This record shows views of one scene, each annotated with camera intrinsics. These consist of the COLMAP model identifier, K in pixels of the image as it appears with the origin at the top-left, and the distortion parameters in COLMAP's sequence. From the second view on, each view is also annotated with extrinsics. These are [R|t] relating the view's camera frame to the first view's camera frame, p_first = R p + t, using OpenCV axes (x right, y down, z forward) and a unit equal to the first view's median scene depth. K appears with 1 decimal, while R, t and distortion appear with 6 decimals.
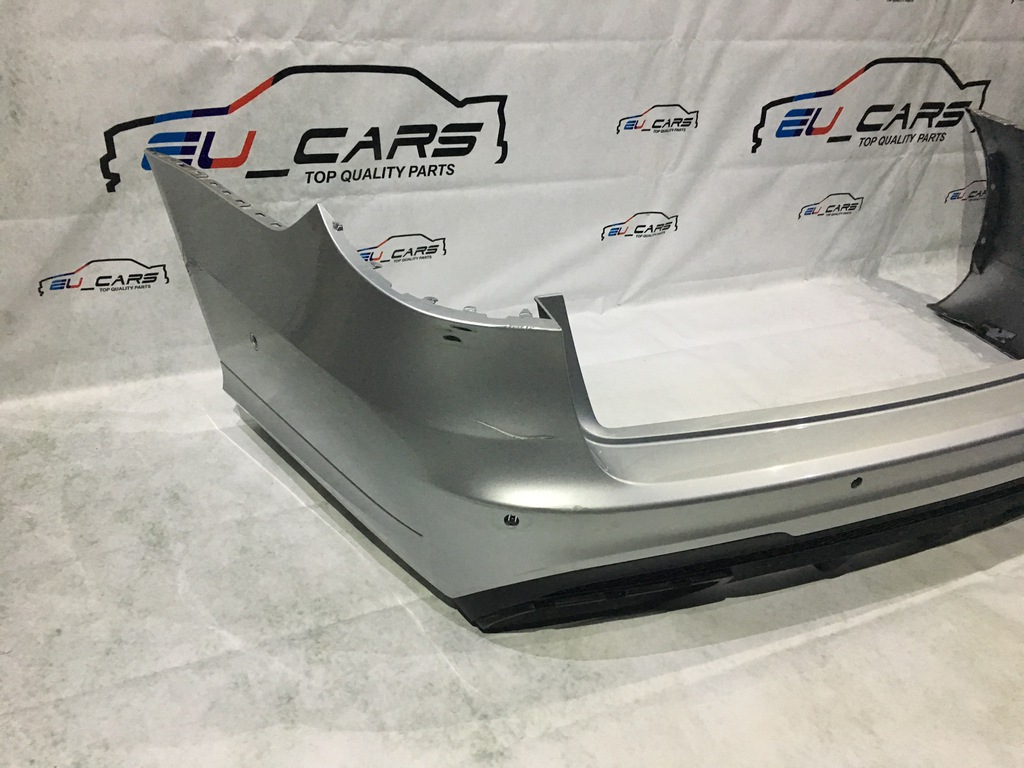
lens RADIAL K [[880.8, 0, 507.1], [0, 880.8, 378.4], [0, 0, 1]] dist [0.085741, -0.114159]
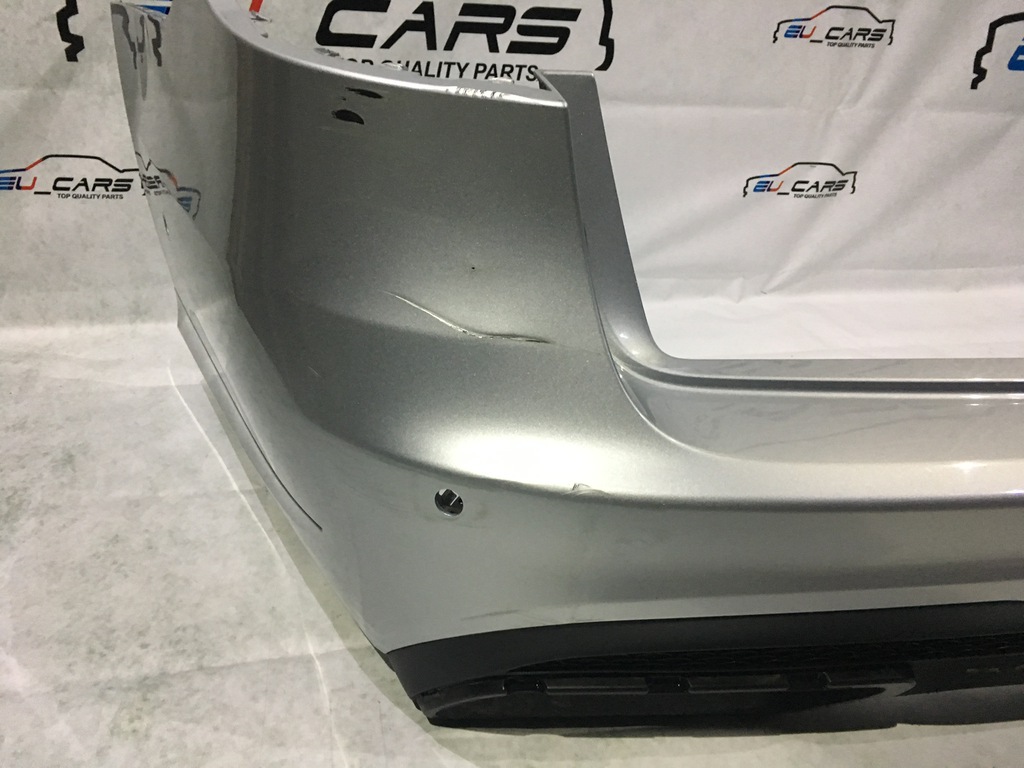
lens RADIAL K [[880.8, 0, 505.5], [0, 880.8, 379.8], [0, 0, 1]] dist [0.085741, -0.114159]
pose [[0.979691, 0.073556, -0.186535, 0.074879], [-0.087732, 0.993758, -0.068906, 0.074466], [0.180302, 0.083872, 0.980029, 0.308507]]
